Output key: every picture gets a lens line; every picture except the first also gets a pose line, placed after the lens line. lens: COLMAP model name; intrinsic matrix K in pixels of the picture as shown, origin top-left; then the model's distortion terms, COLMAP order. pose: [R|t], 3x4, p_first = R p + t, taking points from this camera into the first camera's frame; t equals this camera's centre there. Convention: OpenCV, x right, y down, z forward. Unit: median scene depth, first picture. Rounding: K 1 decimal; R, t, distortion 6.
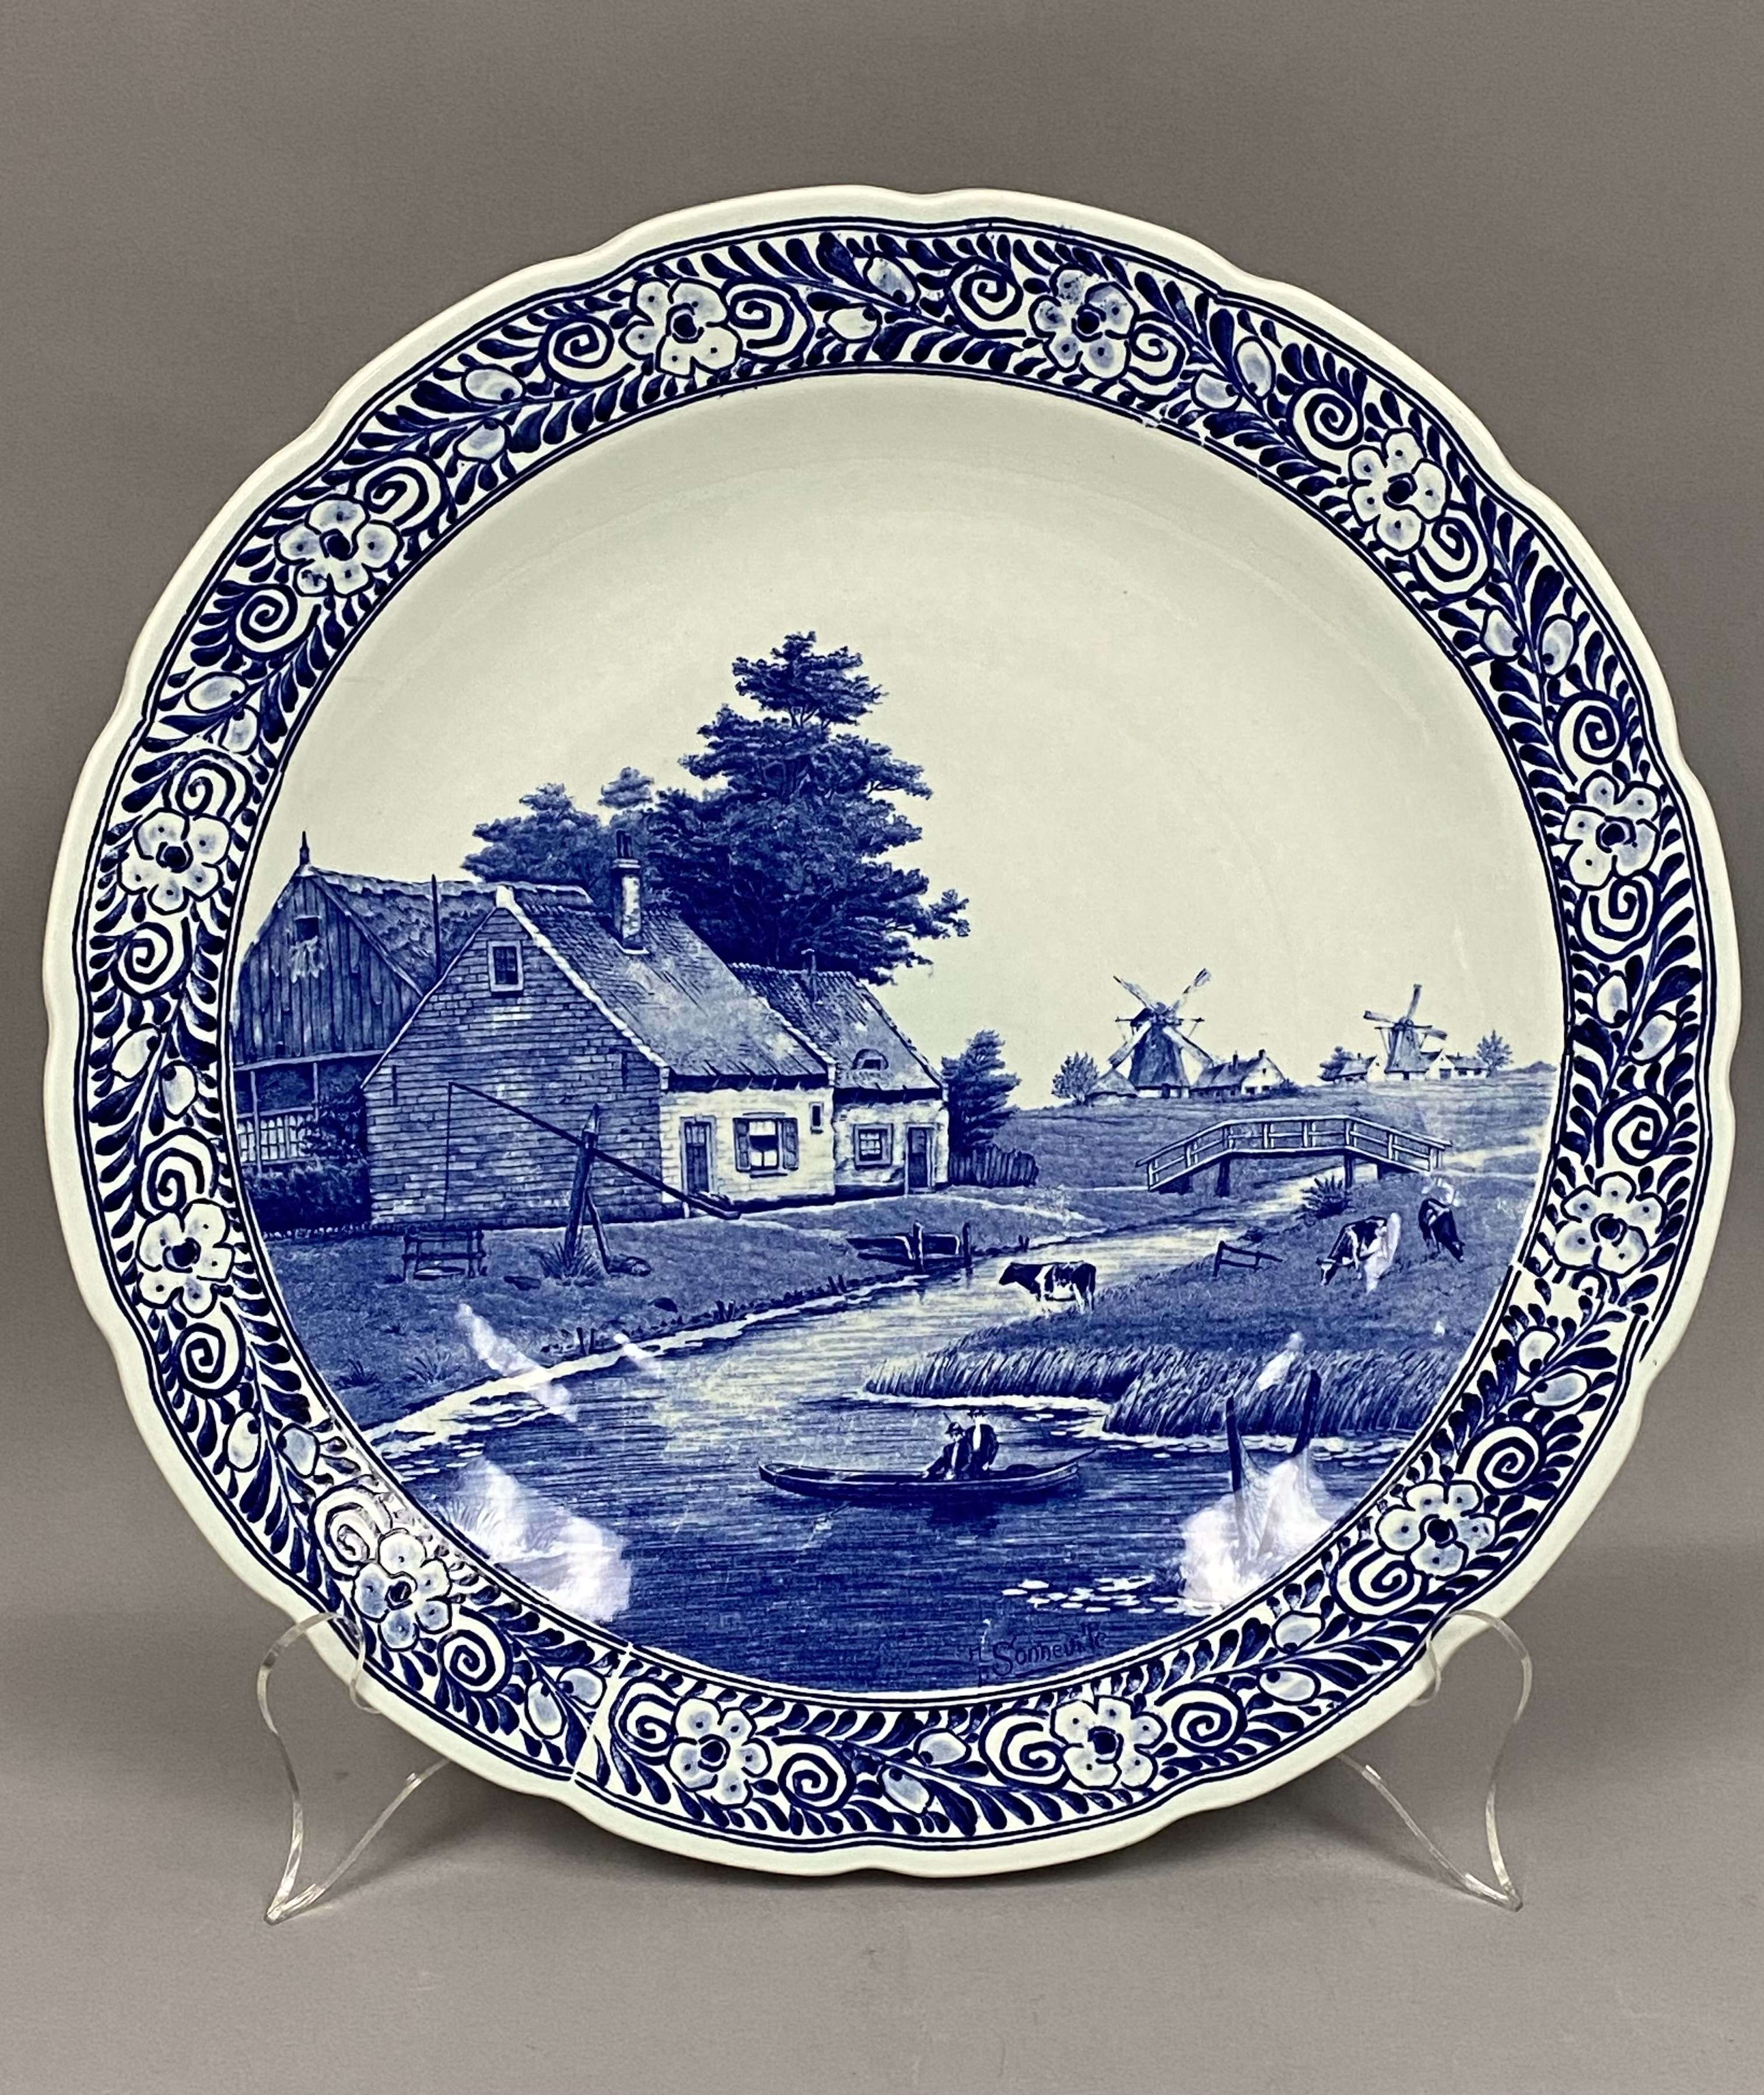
lens RADIAL K [[3184.7, 0, 879.0], [0, 3184.7, 1050.0], [0, 0, 1]] dist [0.025784, 0.000000]
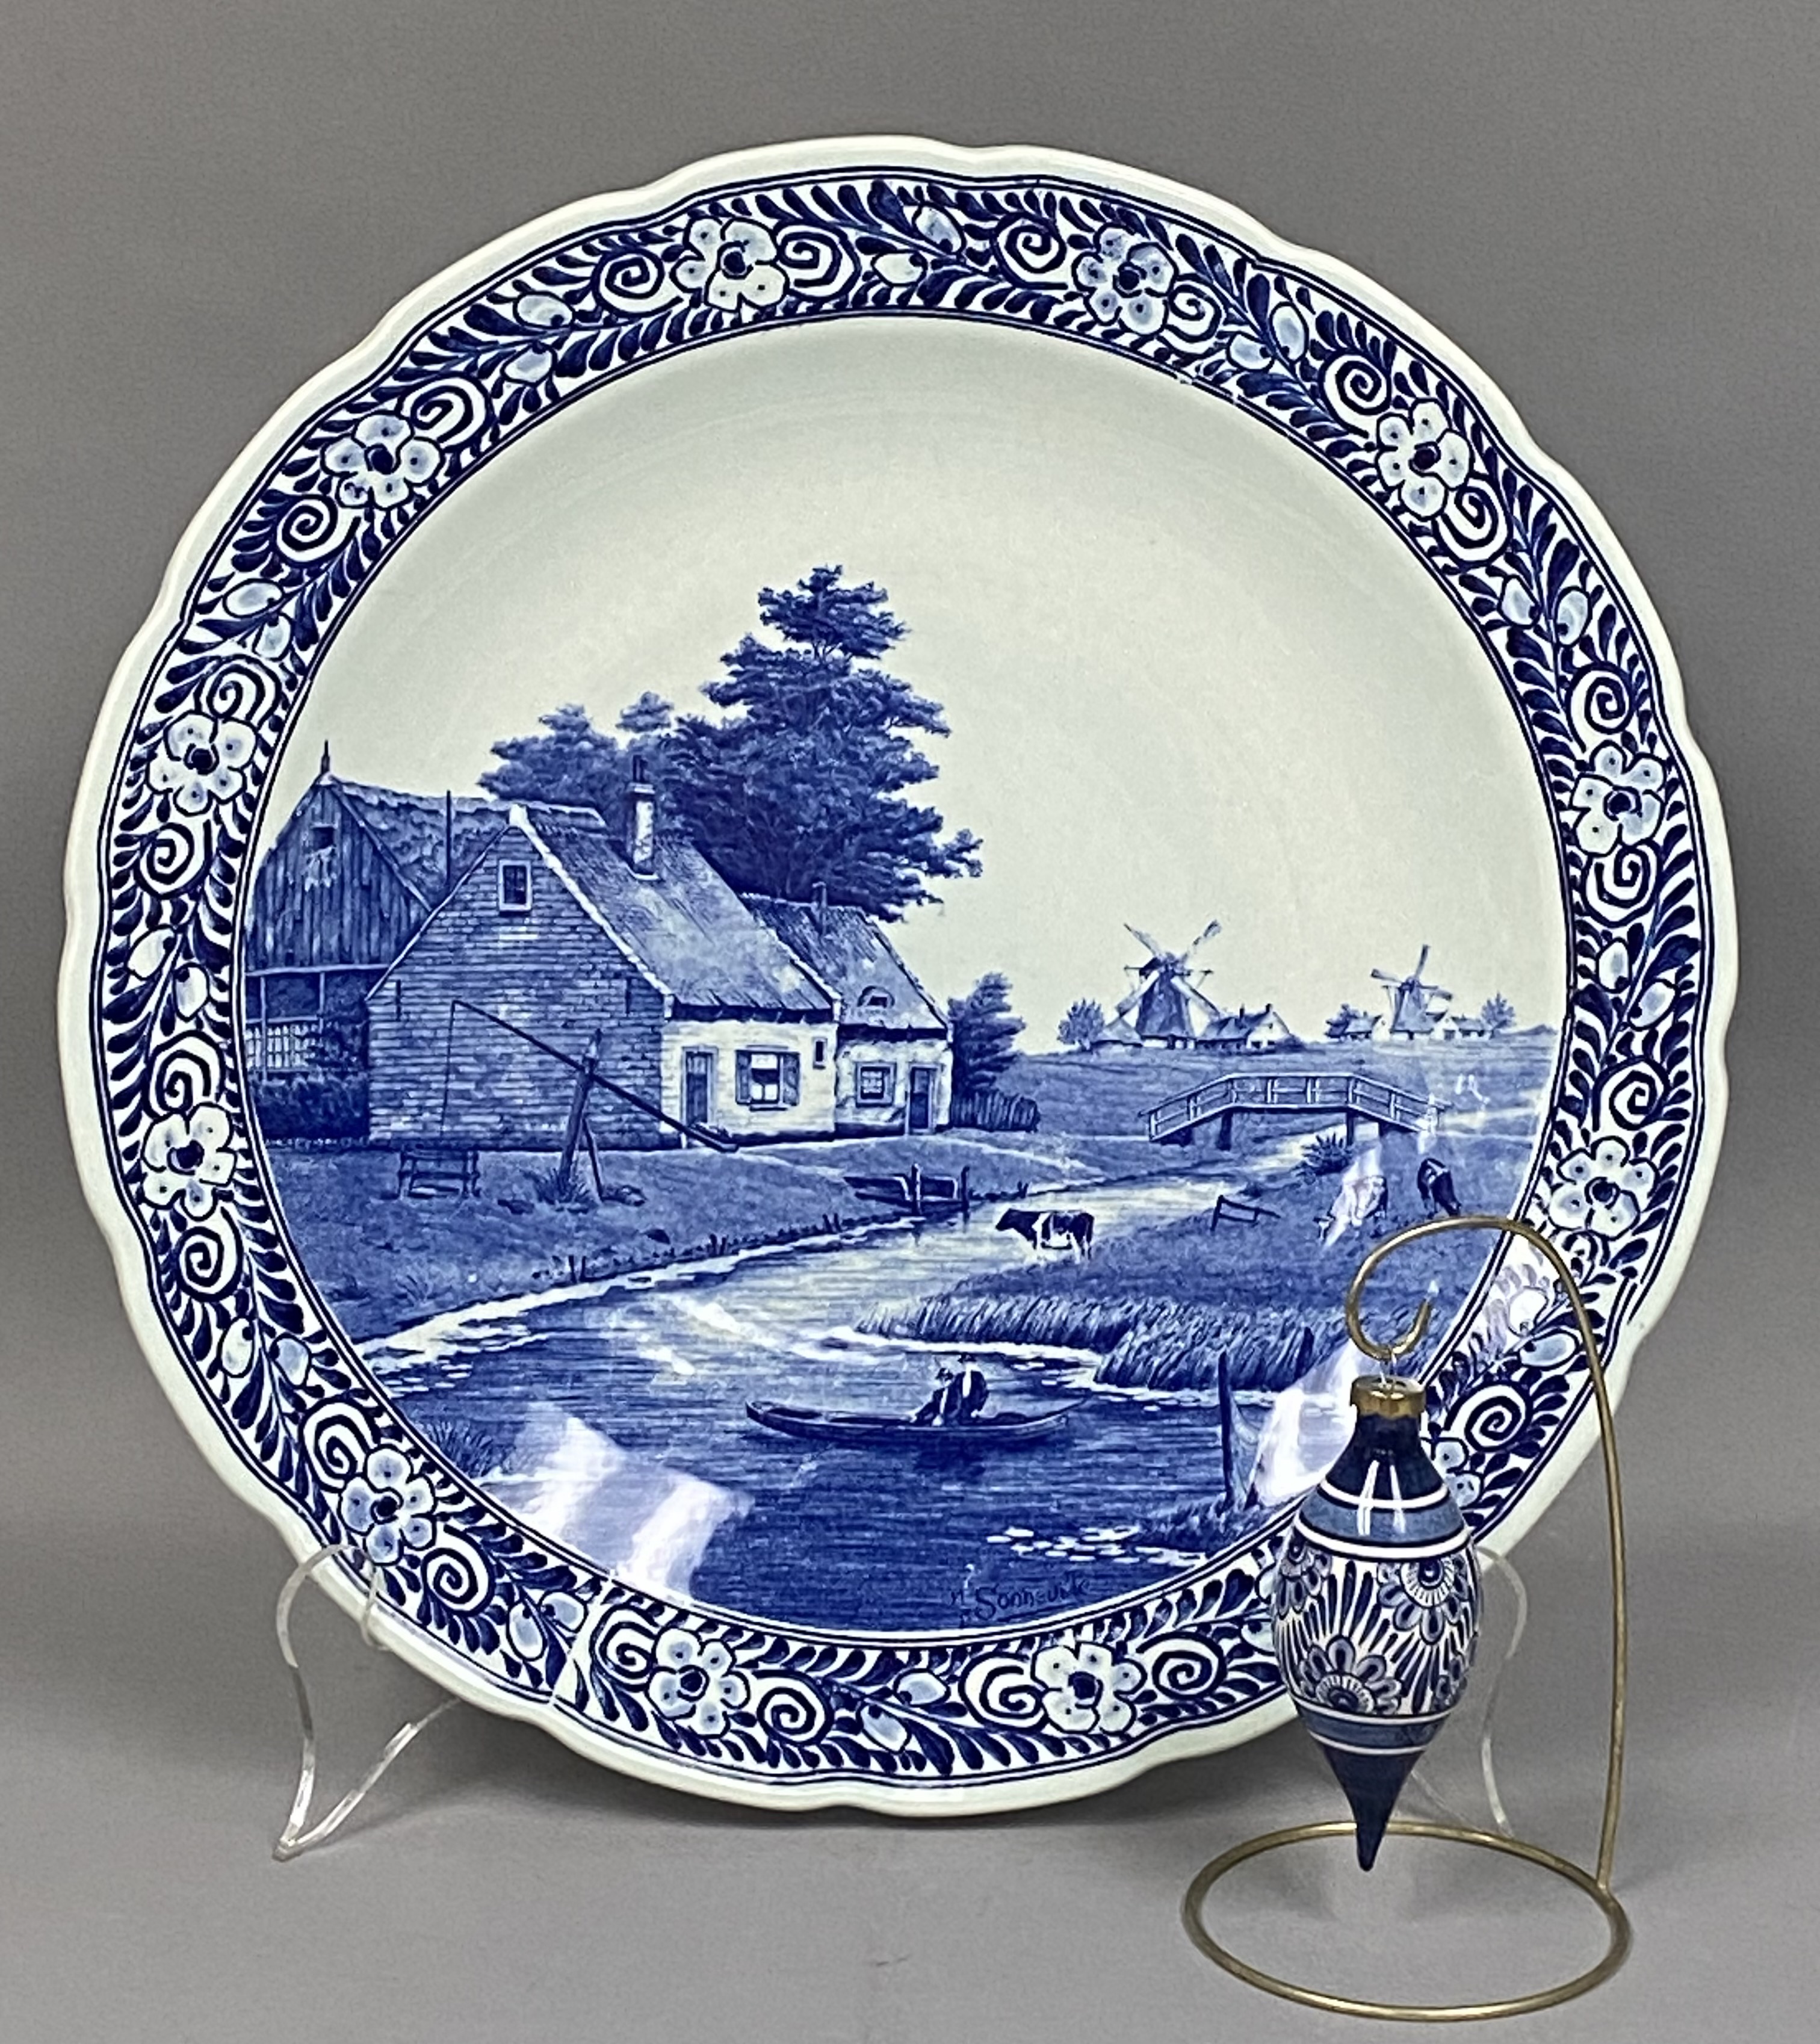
lens RADIAL K [[4851.8, 0, 911.3], [0, 4851.8, 1021.4], [0, 0, 1]] dist [-0.073686, 0.000000]
pose [[0.997689, 0.043957, 0.051820, -0.071755], [-0.042226, 0.998528, -0.034031, 0.063222], [-0.053240, 0.031764, 0.998076, -0.522492]]
